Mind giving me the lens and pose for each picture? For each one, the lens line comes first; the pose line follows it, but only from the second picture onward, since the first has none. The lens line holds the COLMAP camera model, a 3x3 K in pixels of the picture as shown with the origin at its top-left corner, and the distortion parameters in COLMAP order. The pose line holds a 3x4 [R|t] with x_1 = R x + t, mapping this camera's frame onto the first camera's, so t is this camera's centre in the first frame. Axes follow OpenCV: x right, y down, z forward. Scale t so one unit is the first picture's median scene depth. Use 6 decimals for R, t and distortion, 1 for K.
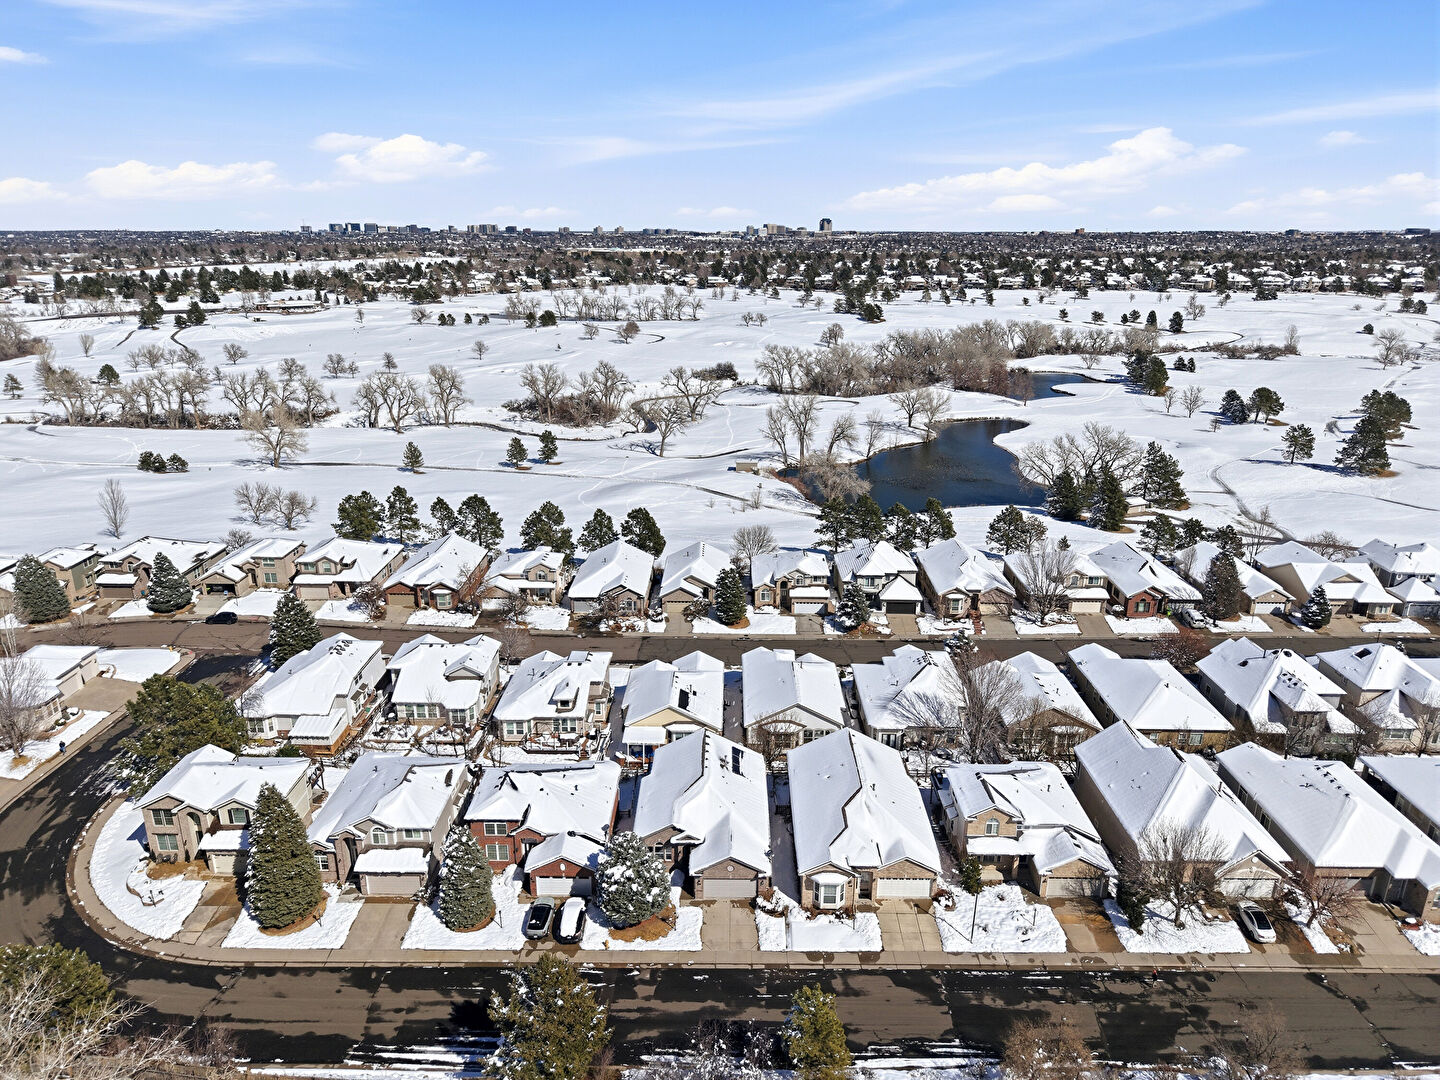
lens RADIAL K [[974.9, 0, 720.0], [0, 974.9, 540.0], [0, 0, 1]] dist [0.067267, -0.114392]
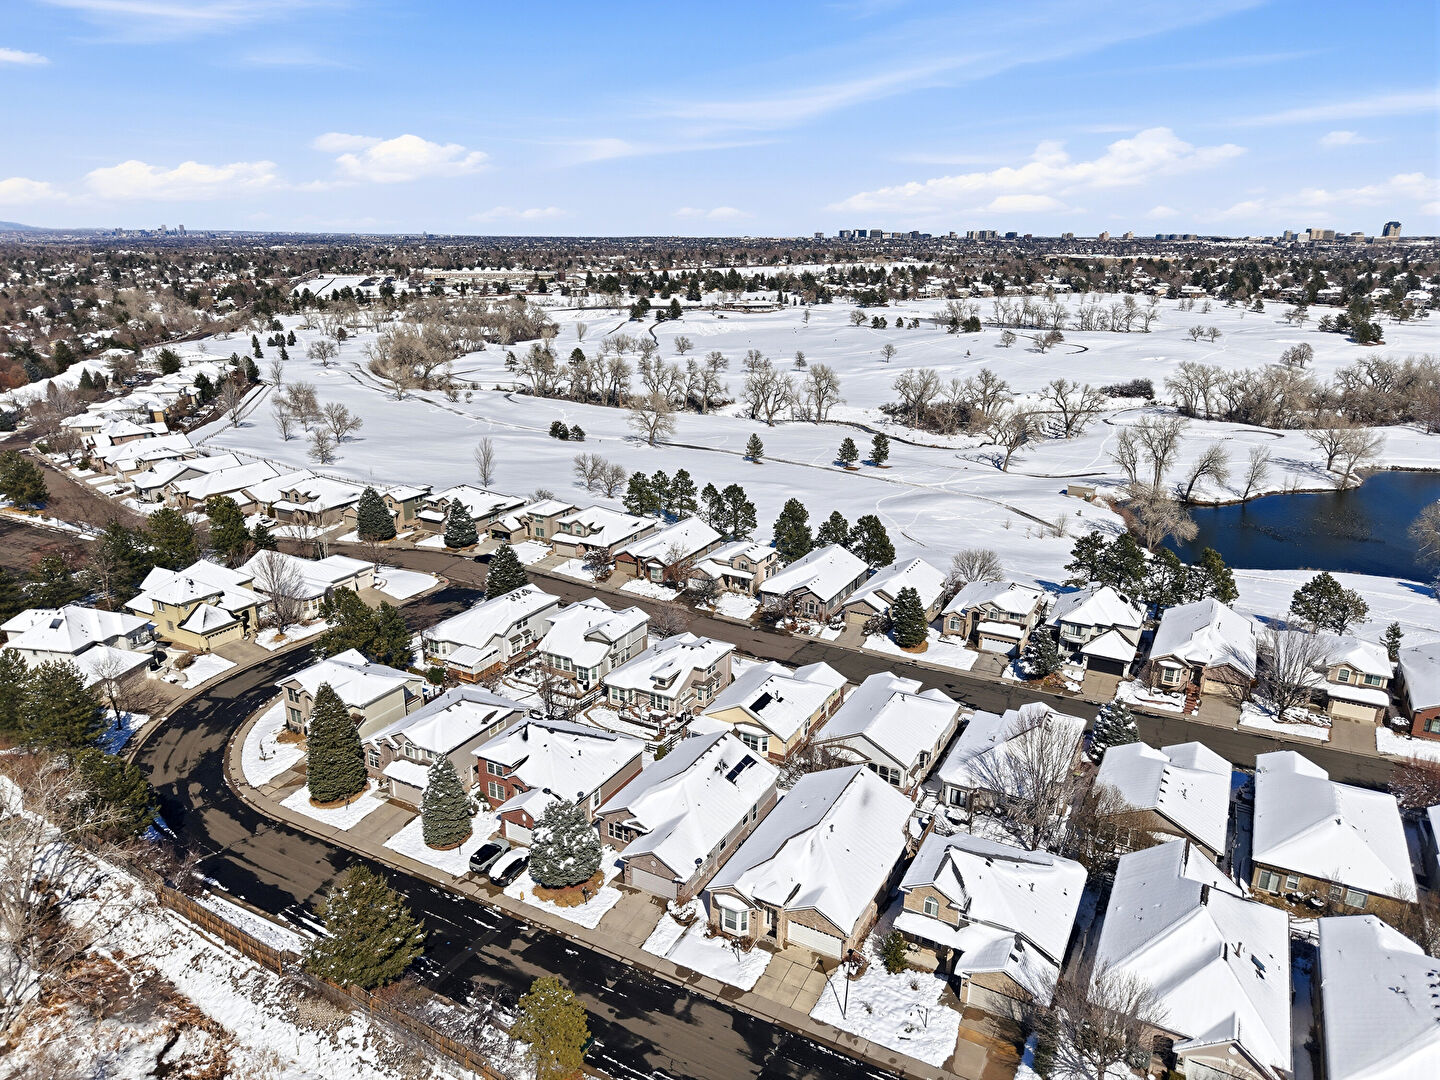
lens RADIAL K [[967.8, 0, 720.0], [0, 967.8, 540.0], [0, 0, 1]] dist [0.069106, -0.114483]
pose [[0.880746, 0.141054, -0.452096, 0.257205], [-0.142832, 0.989280, 0.030398, -0.018318], [0.451537, 0.037801, 0.891451, 0.068388]]
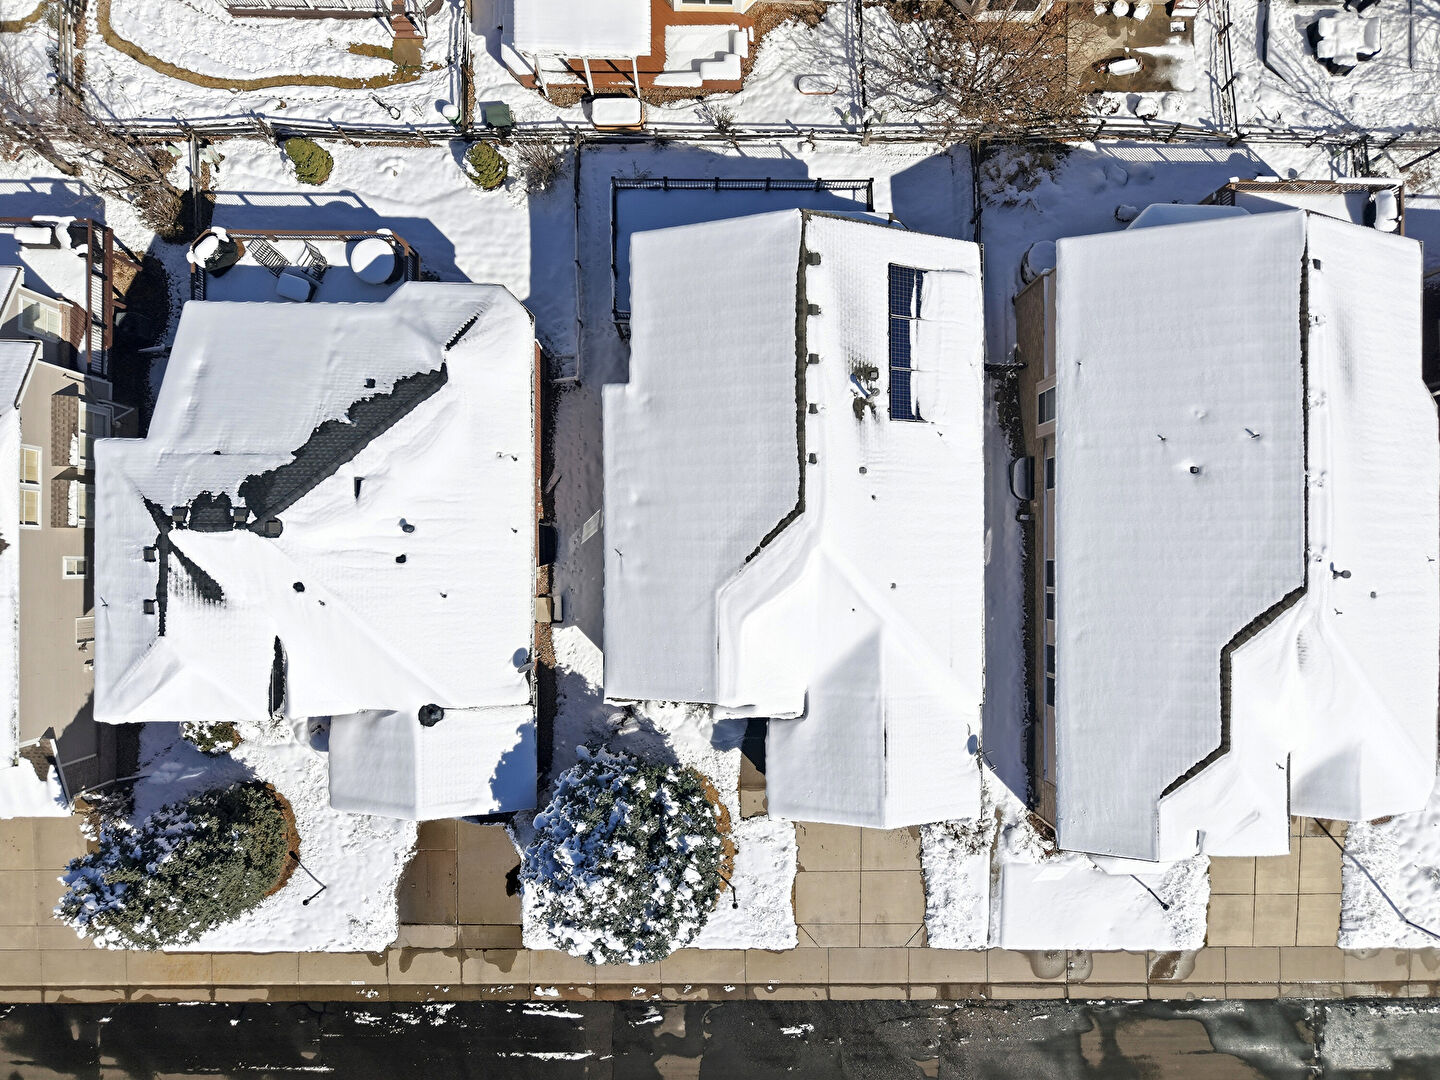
lens RADIAL K [[983.8, 0, 720.0], [0, 983.8, 540.0], [0, 0, 1]] dist [0.010572, -0.003270]
pose [[0.999824, -0.014303, 0.012137, -0.028651], [-0.006828, 0.325107, 0.945653, -0.031440], [-0.017472, -0.945569, 0.324952, 0.526900]]
